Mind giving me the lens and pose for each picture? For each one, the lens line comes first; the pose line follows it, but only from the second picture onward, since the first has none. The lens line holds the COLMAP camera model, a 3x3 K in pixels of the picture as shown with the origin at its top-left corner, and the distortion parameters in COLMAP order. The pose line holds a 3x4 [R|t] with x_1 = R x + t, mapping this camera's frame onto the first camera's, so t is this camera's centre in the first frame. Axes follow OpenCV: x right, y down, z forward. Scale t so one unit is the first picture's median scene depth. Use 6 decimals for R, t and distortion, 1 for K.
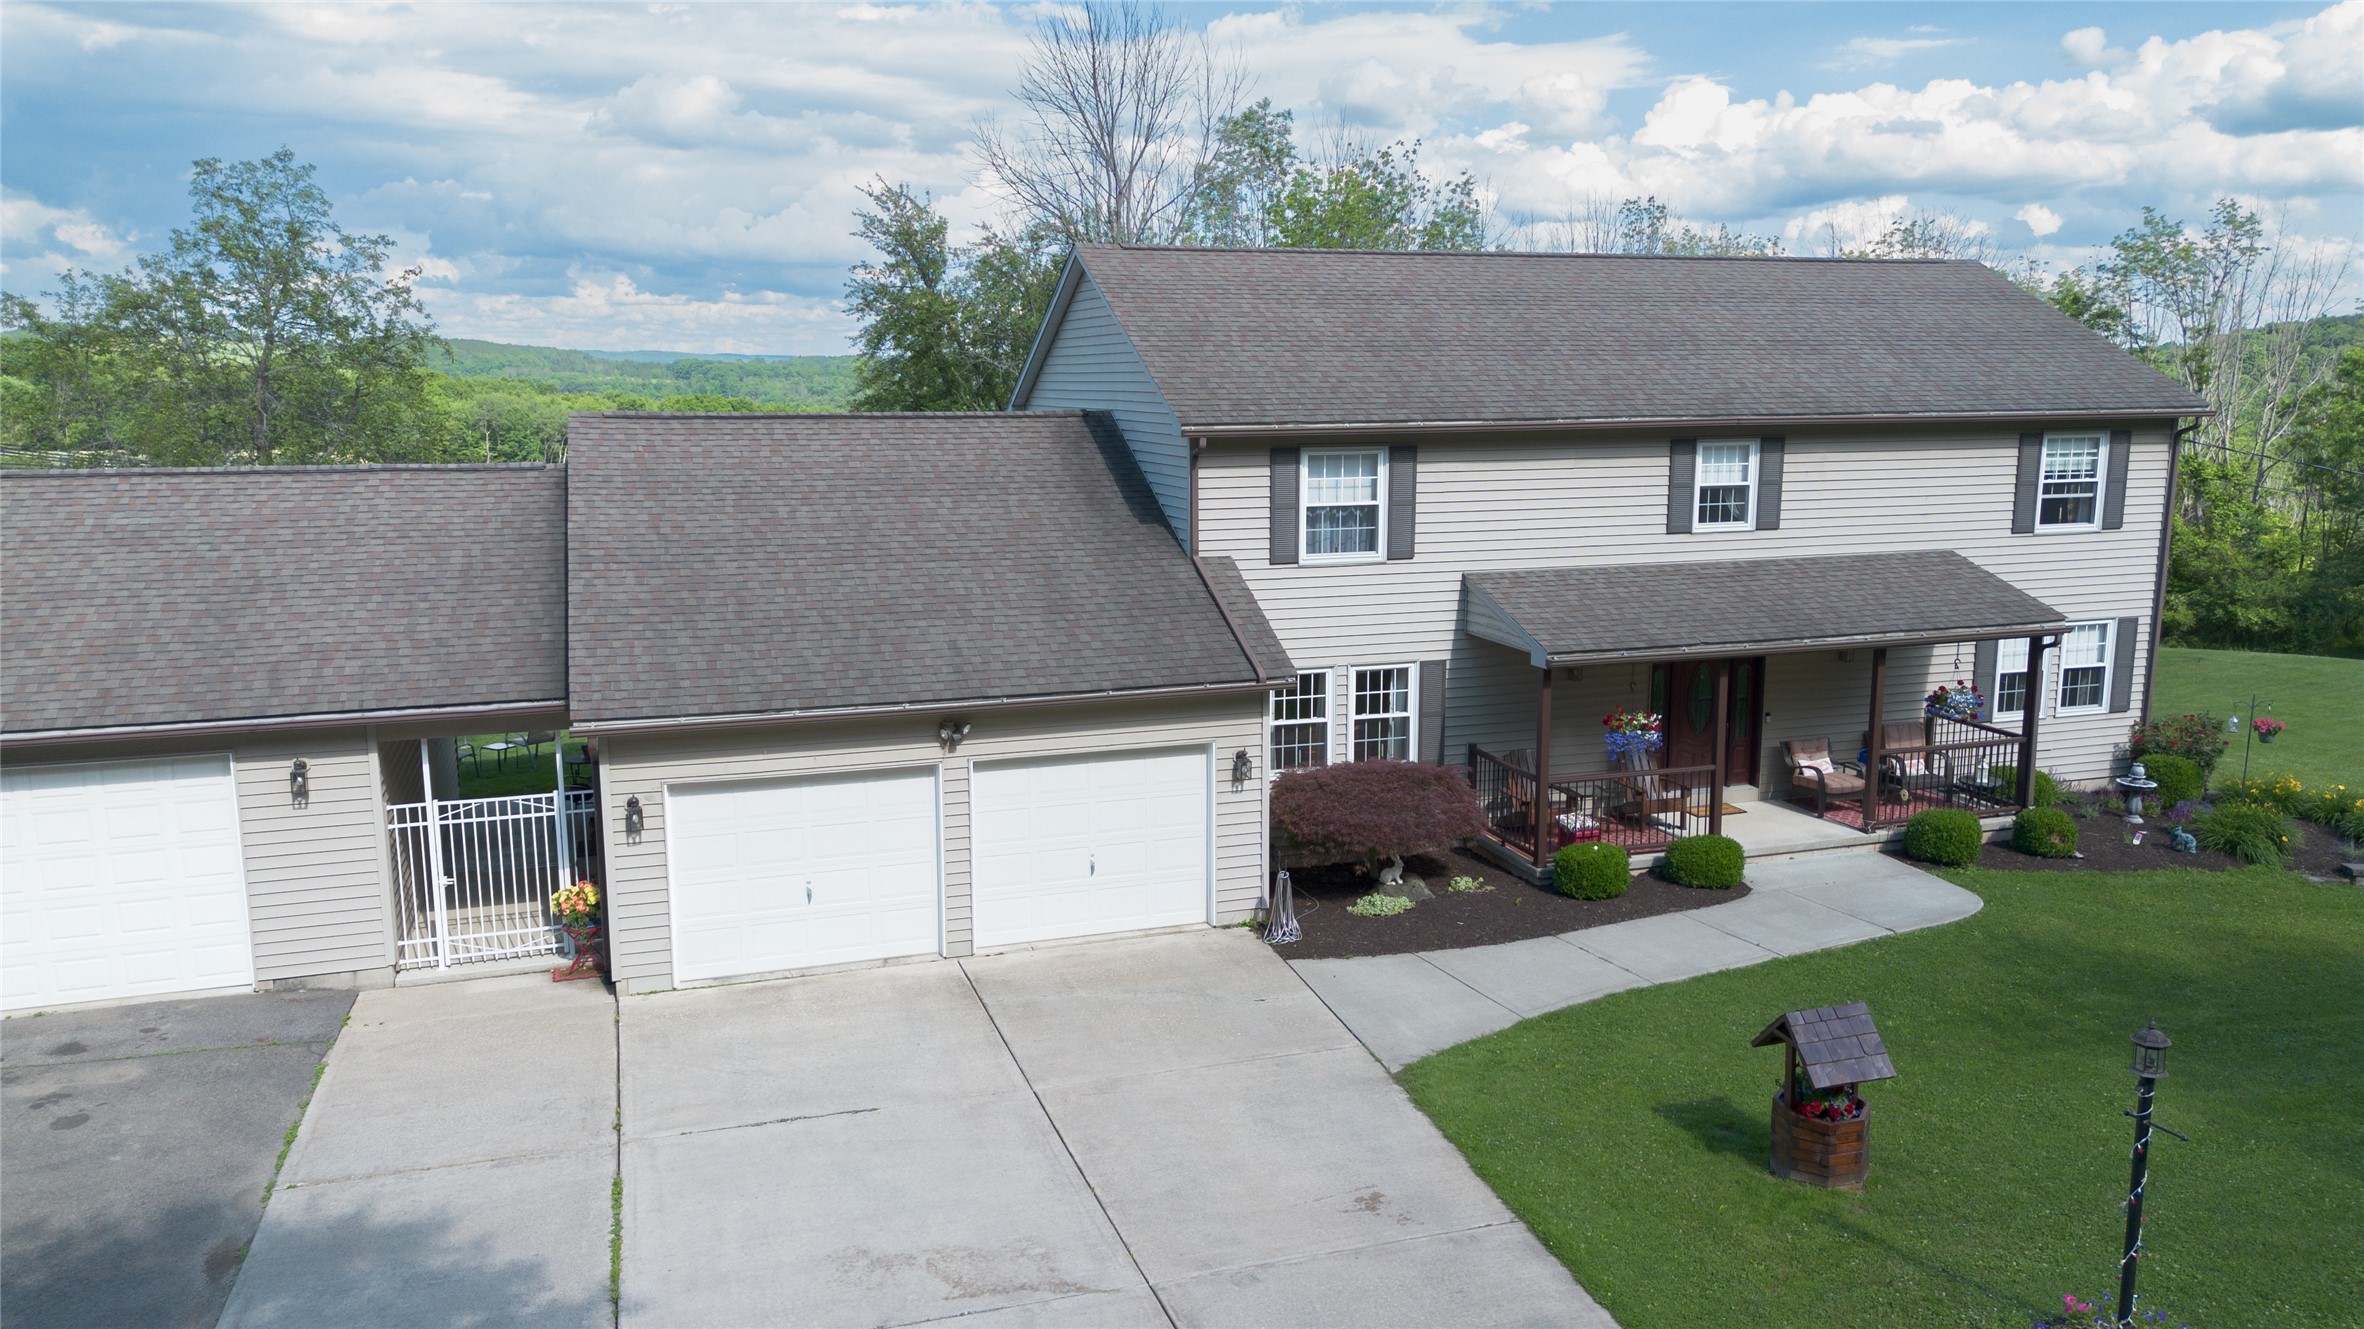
lens RADIAL K [[1661.8, 0, 1179.3], [0, 1661.8, 669.6], [0, 0, 1]] dist [0.097045, -0.002930]
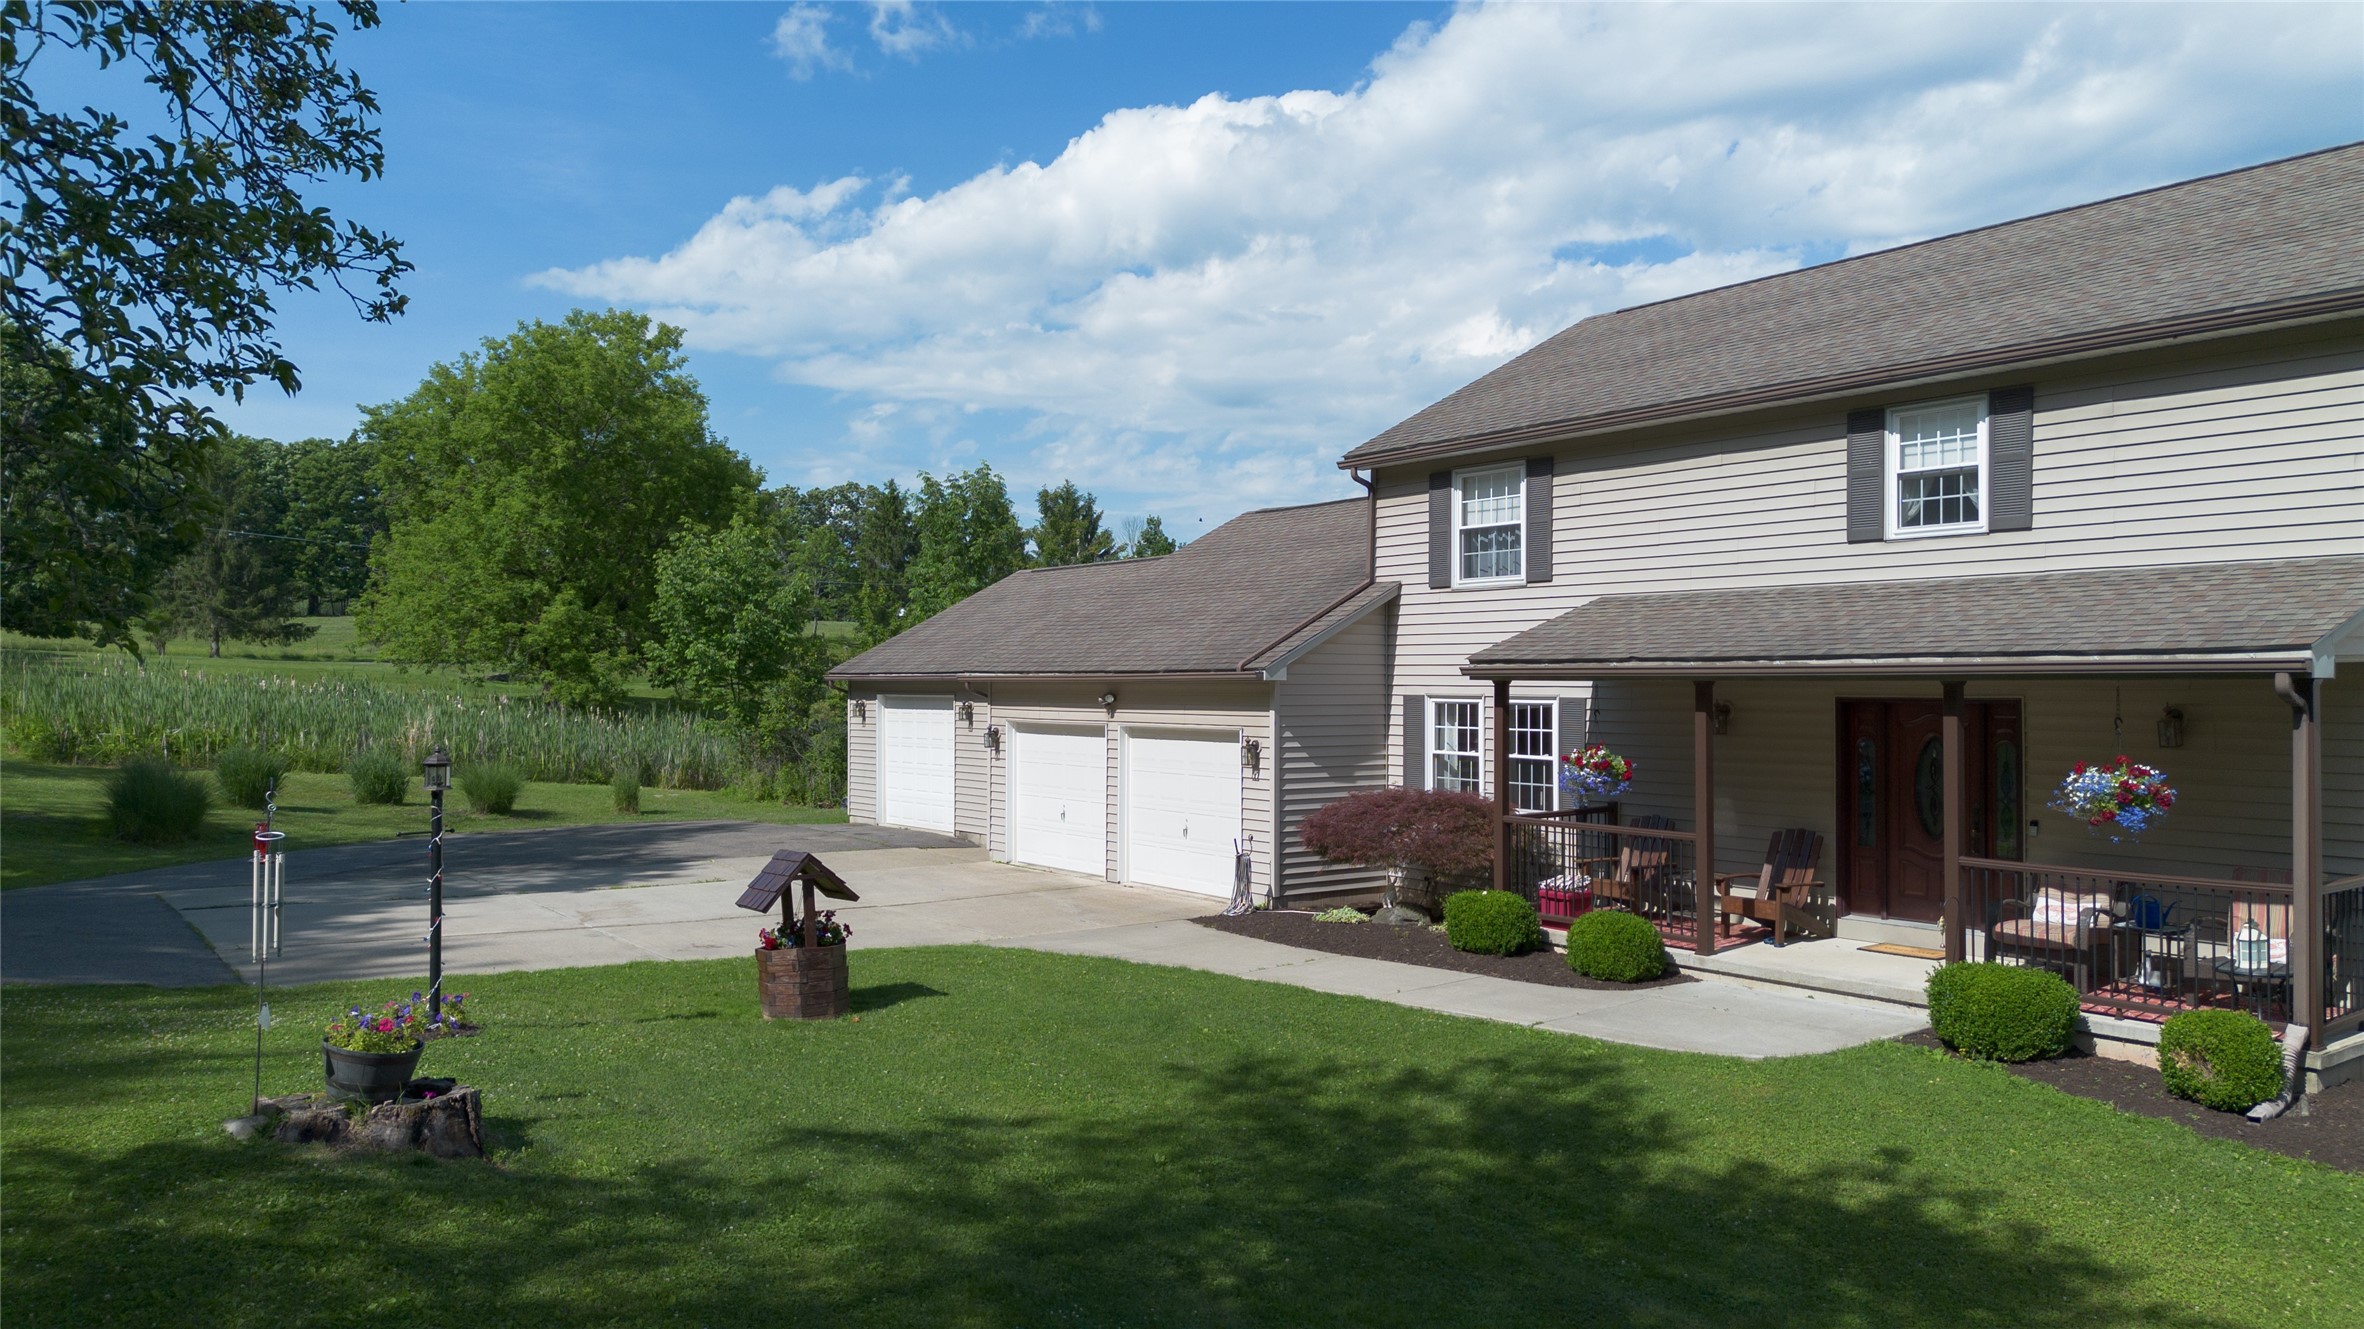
lens RADIAL K [[1661.8, 0, 1179.3], [0, 1661.8, 669.6], [0, 0, 1]] dist [0.097045, -0.002930]
pose [[0.318744, -0.004224, -0.947832, 0.916119], [-0.172819, 0.982969, -0.062498, 0.070310], [0.931953, 0.183724, 0.312585, 0.528002]]
